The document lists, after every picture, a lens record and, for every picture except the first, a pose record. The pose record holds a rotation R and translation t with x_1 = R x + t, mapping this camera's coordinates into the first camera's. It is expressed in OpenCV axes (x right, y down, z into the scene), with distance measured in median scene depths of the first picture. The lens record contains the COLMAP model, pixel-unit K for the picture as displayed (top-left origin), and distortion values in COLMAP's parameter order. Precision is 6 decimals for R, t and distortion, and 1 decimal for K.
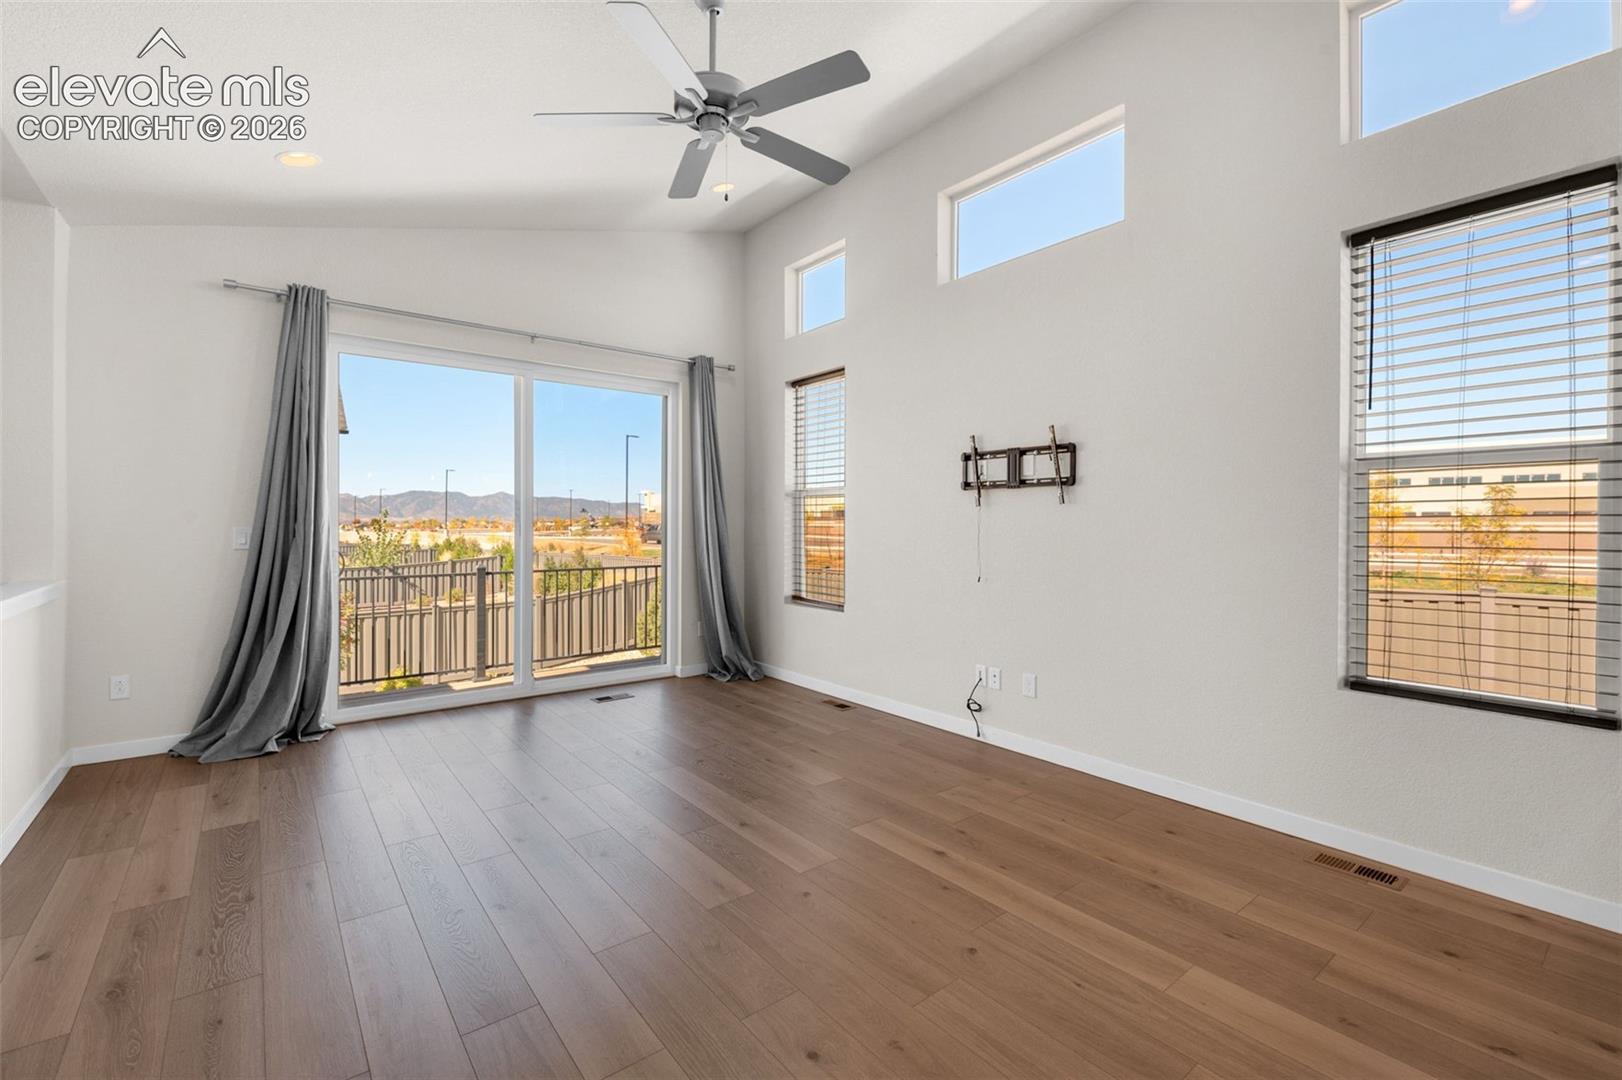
lens RADIAL K [[704.7, 0, 807.6], [0, 704.7, 528.8], [0, 0, 1]] dist [0.003367, -0.000263]
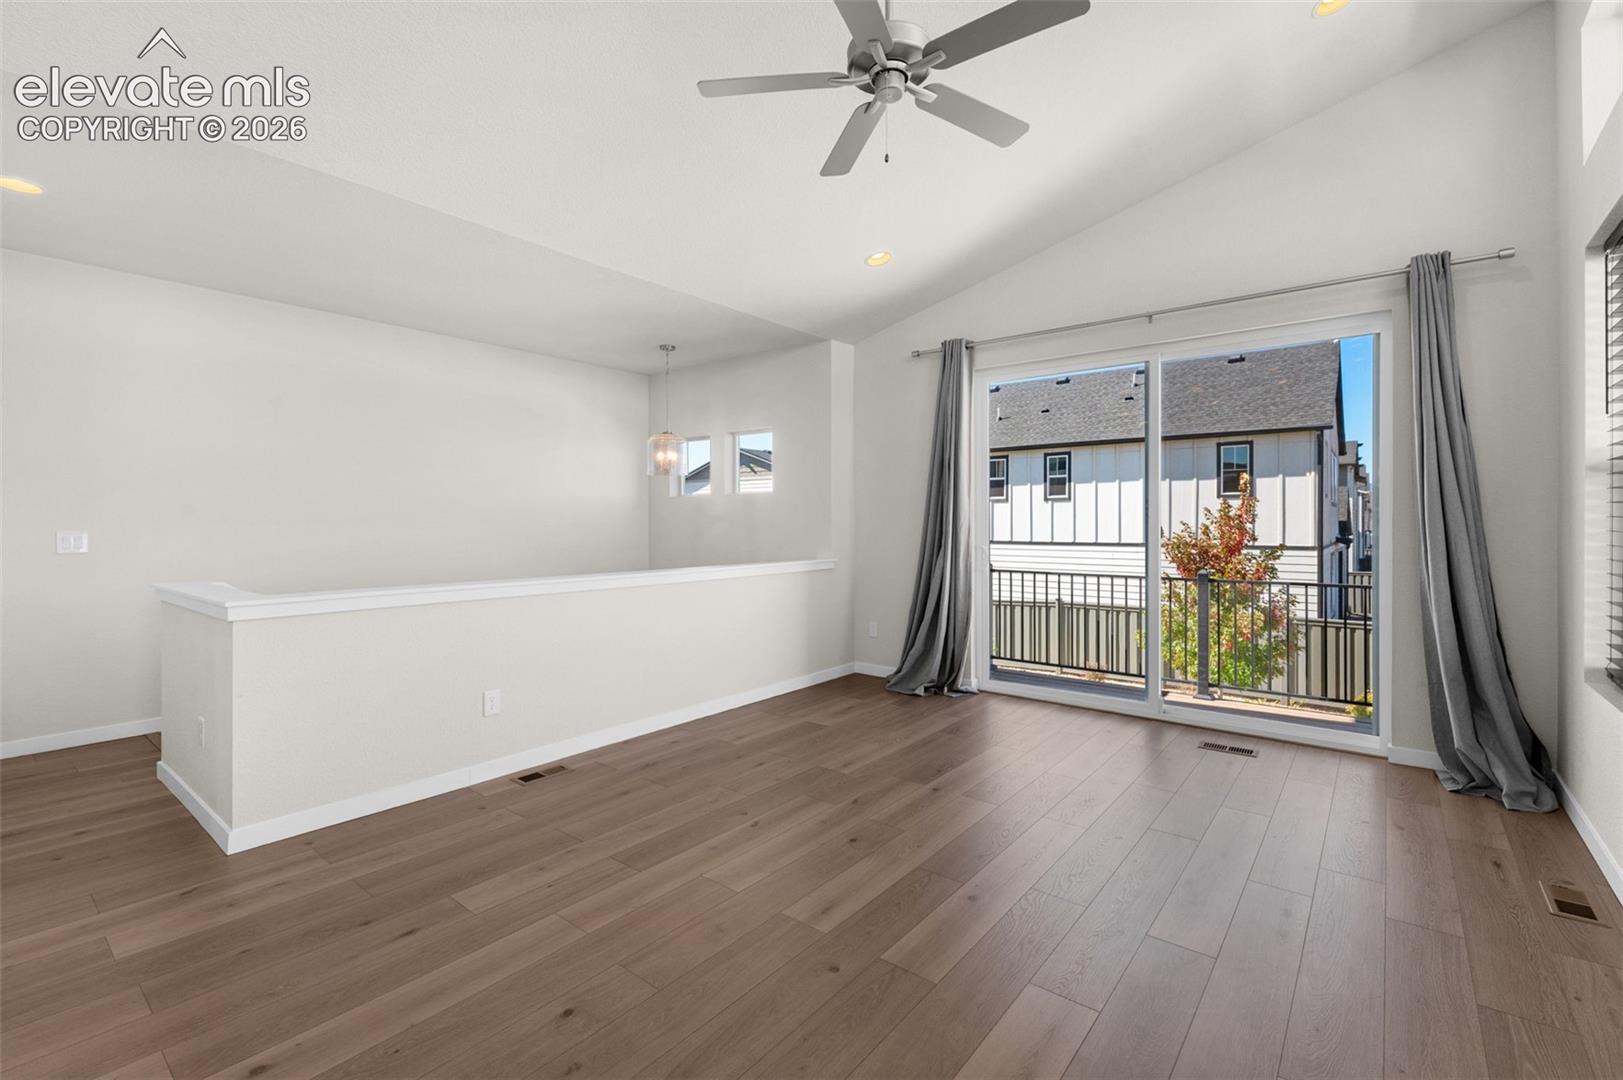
lens RADIAL K [[709.5, 0, 802.3], [0, 709.5, 518.8], [0, 0, 1]] dist [0.000338, -0.001266]
pose [[0.216297, -0.007400, -0.976300, 0.583240], [-0.006987, 0.999934, -0.009127, -0.005643], [0.976303, 0.008796, 0.216231, 0.556458]]
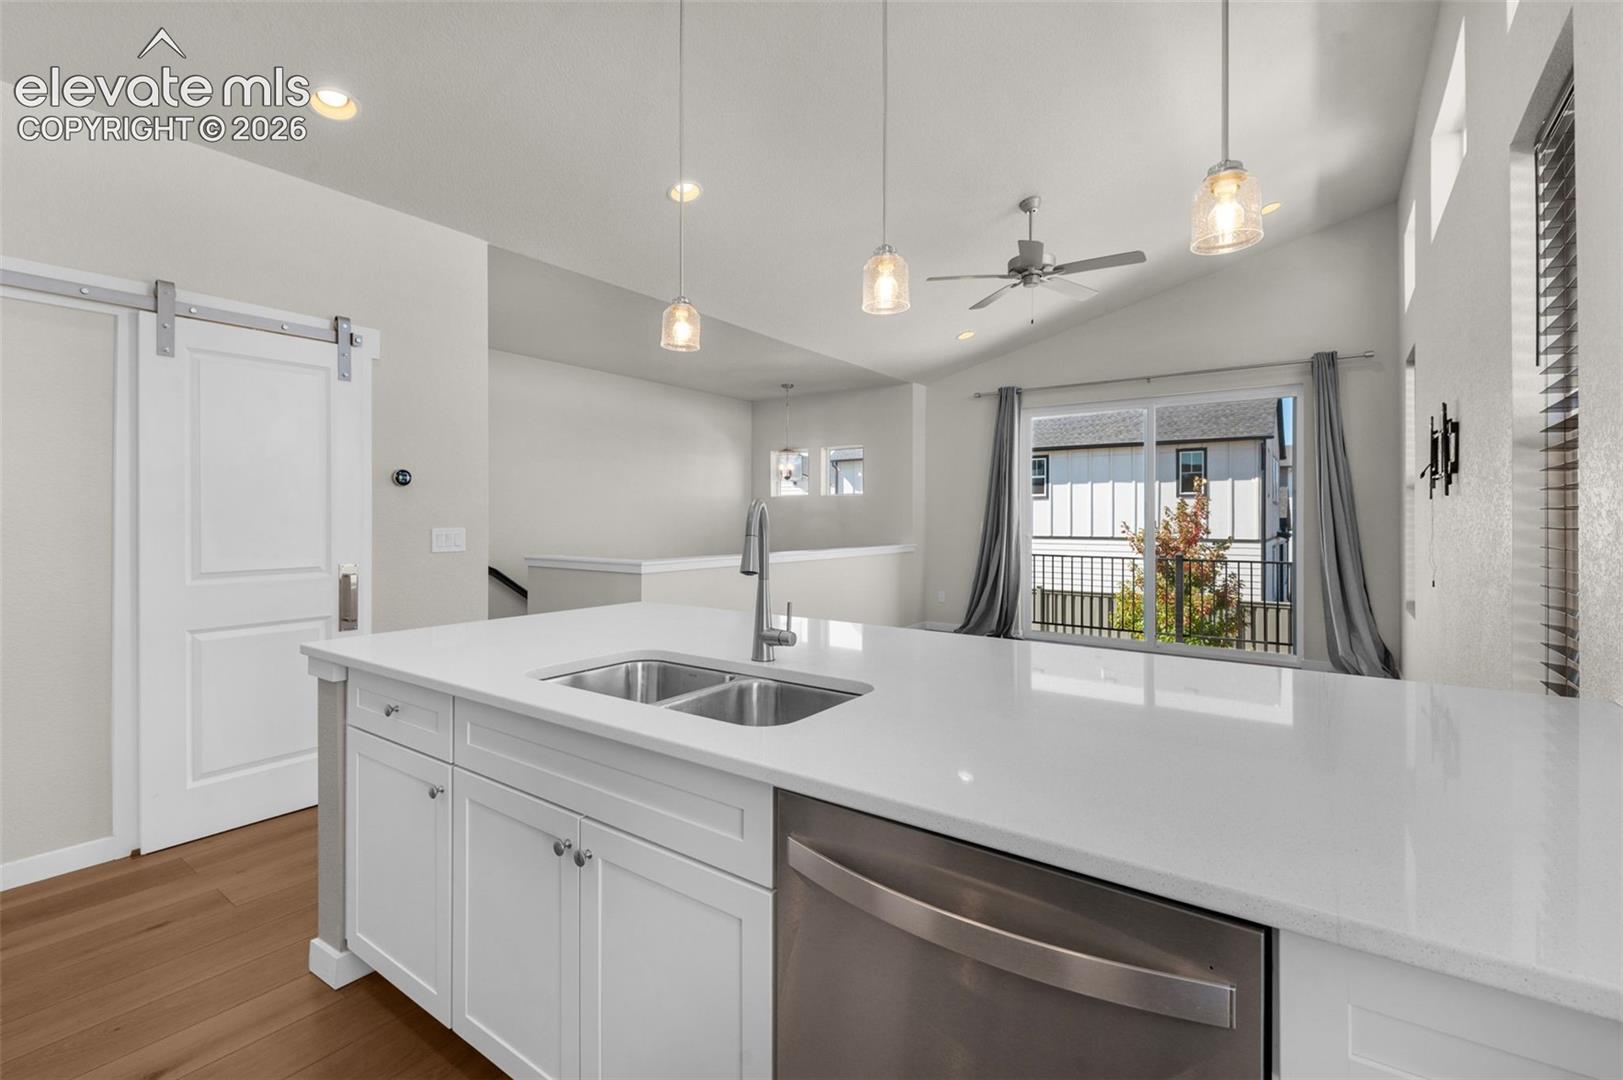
lens RADIAL K [[703.5, 0, 803.1], [0, 703.5, 513.3], [0, 0, 1]] dist [0.002268, 0.000180]
pose [[0.265014, -0.008886, -0.964203, 1.054050], [-0.008671, 0.999895, -0.011599, 0.003709], [0.964205, 0.011434, 0.264910, 0.039328]]
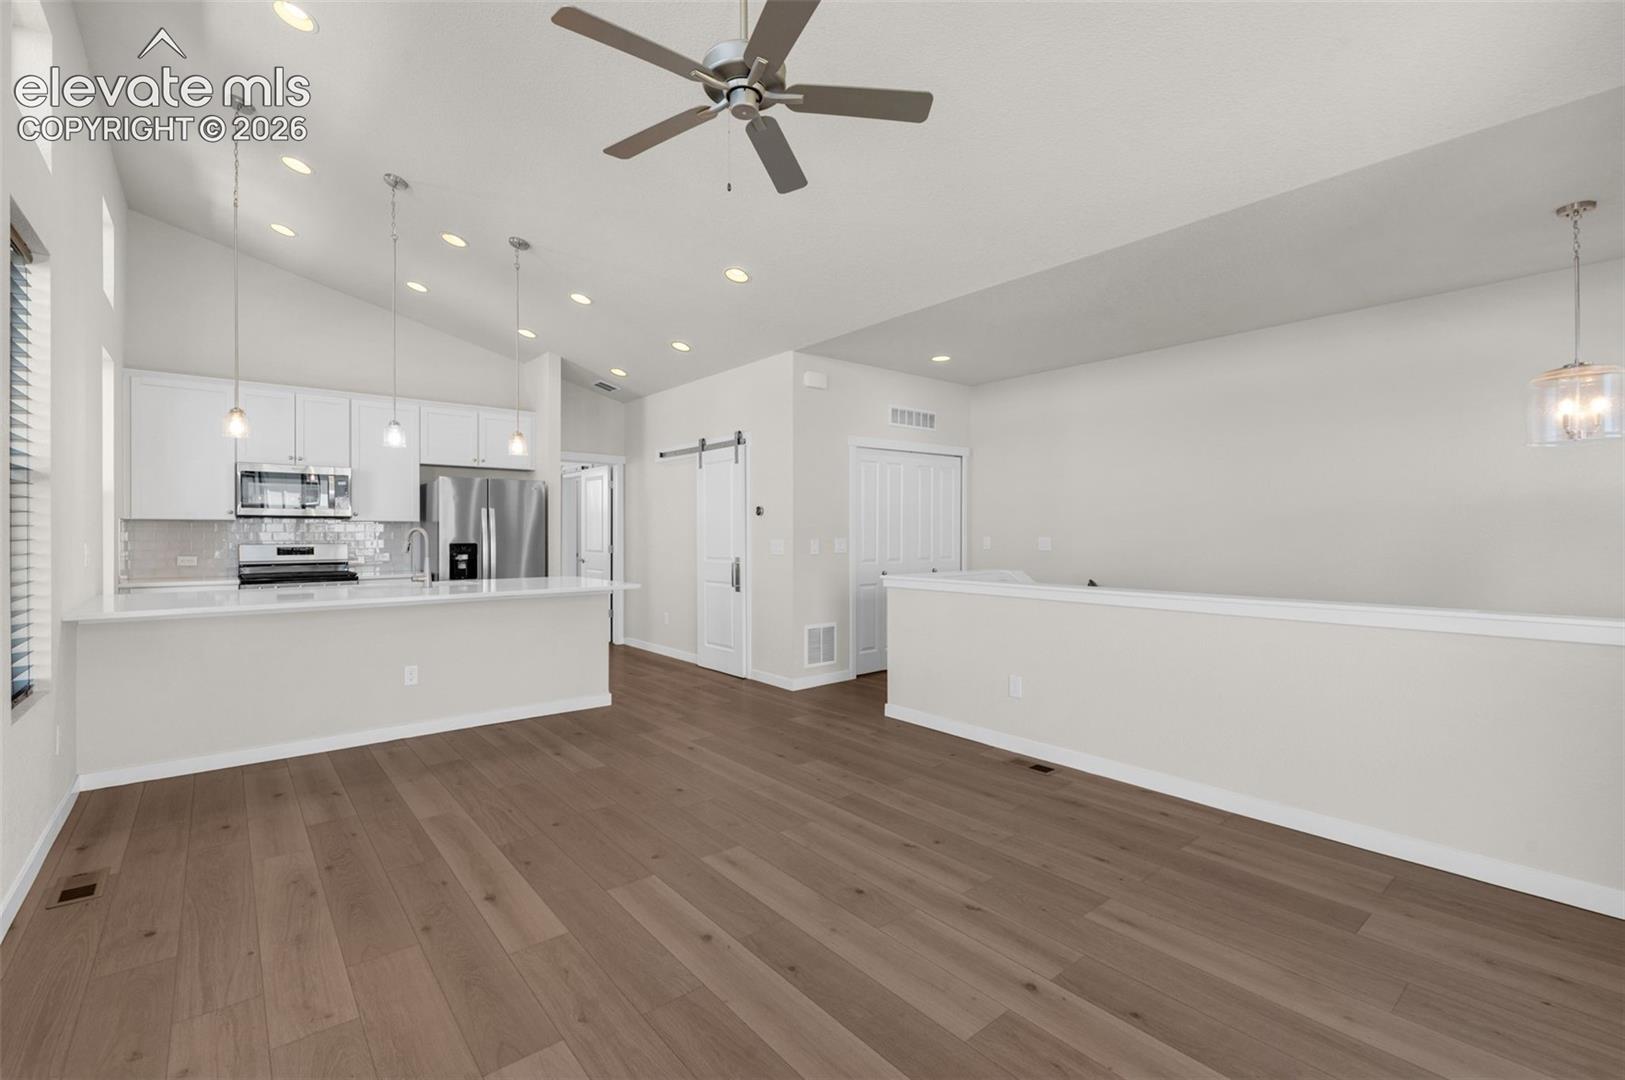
lens RADIAL K [[706.0, 0, 809.1], [0, 706.0, 528.8], [0, 0, 1]] dist [0.003367, -0.000263]
pose [[-0.999702, -0.003440, -0.024177, -0.158693], [-0.003549, 0.999984, 0.004441, -0.015349], [0.024161, 0.004525, -0.999698, 1.541087]]
